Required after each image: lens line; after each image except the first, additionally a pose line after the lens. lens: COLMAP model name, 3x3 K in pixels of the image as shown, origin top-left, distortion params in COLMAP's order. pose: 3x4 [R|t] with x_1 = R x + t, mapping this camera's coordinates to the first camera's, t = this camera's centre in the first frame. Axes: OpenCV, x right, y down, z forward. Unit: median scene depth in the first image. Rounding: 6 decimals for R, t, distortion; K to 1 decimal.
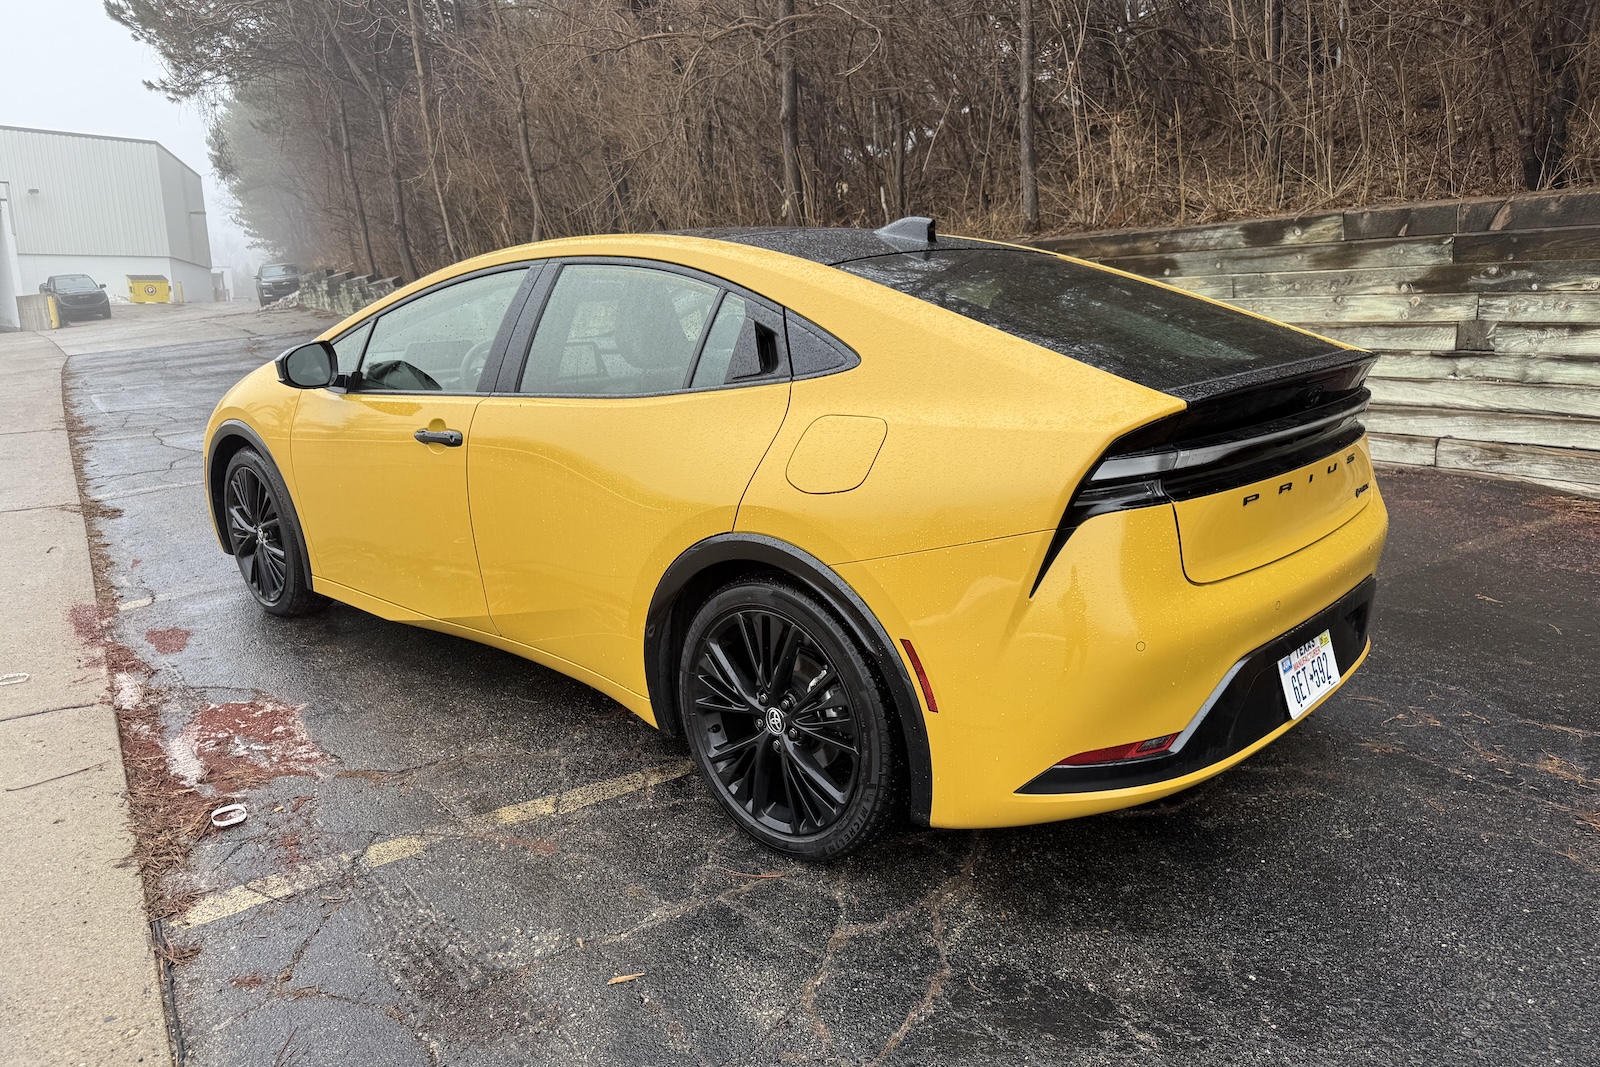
lens RADIAL K [[1150.0, 0, 794.6], [0, 1150.0, 525.1], [0, 0, 1]] dist [0.018811, -0.025152]
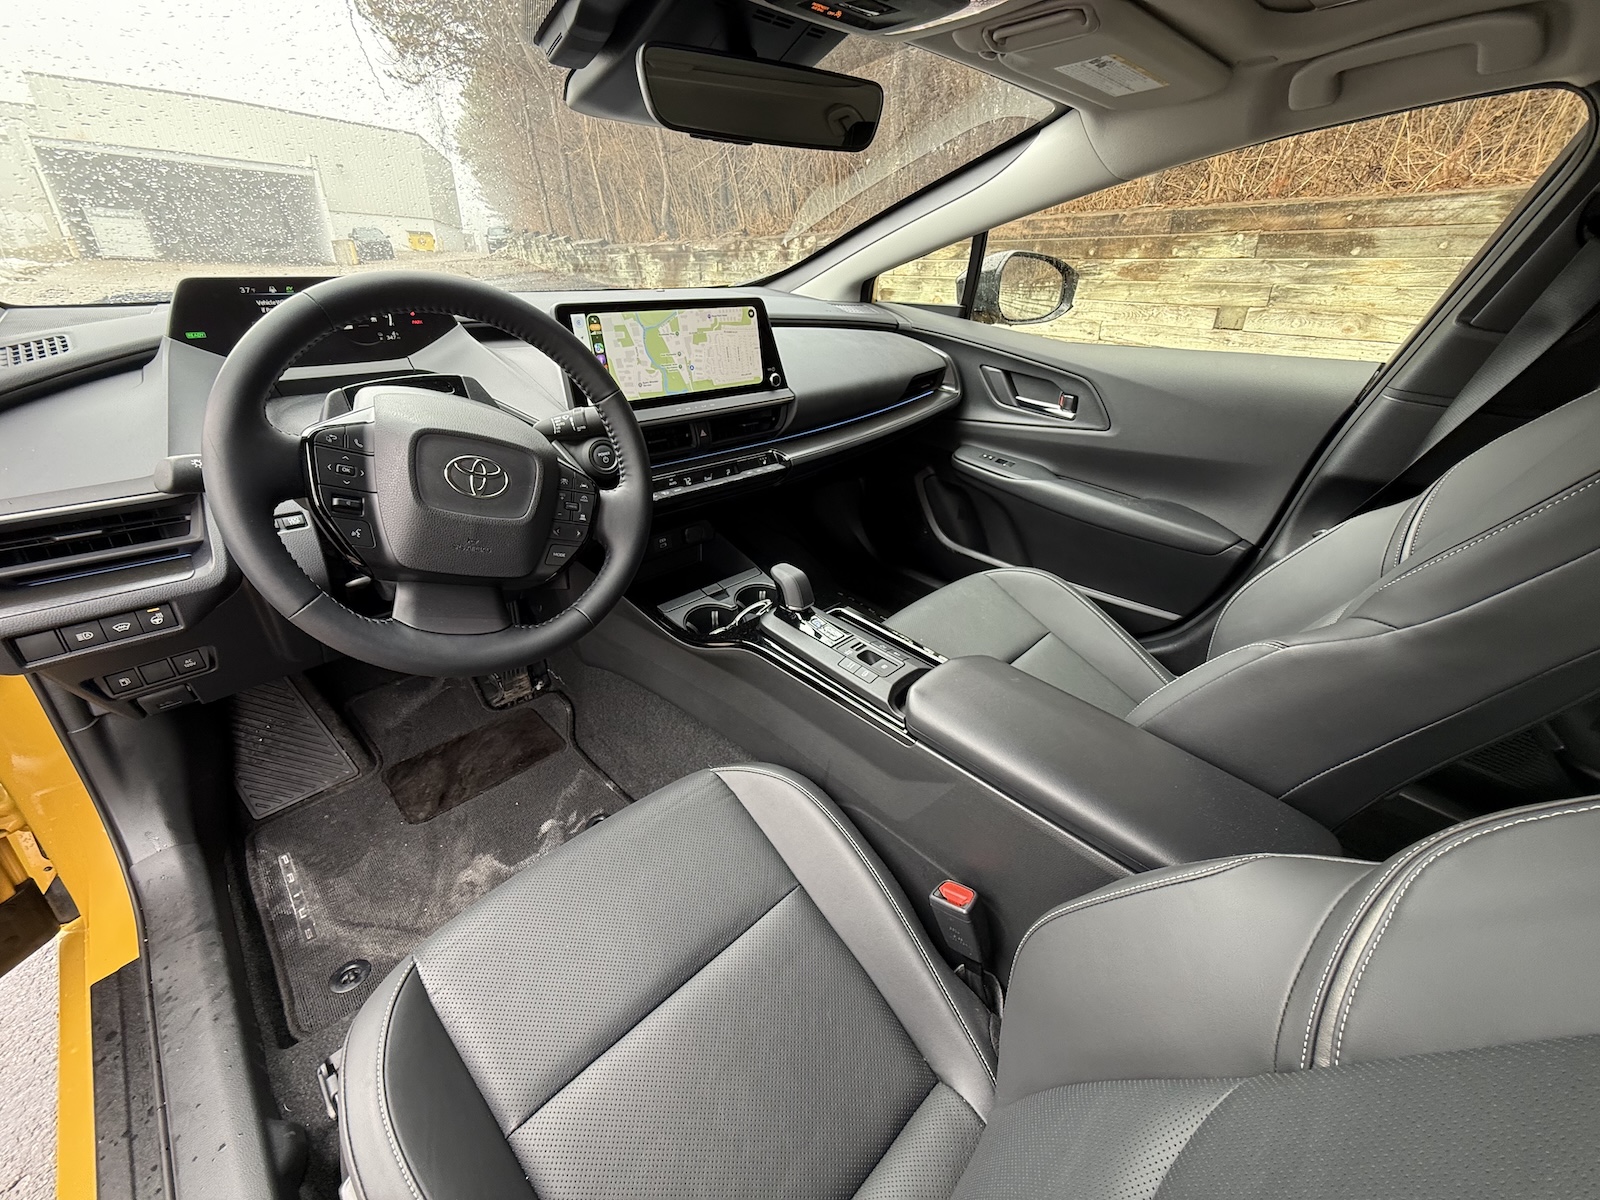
lens RADIAL K [[634.8, 0, 795.4], [0, 634.8, 597.7], [0, 0, 1]] dist [-0.000660, -0.000646]
pose [[0.997961, 0.062317, -0.013788, -0.113028], [-0.056005, 0.958628, 0.279098, -0.091682], [0.030610, -0.277756, 0.960164, 0.543047]]
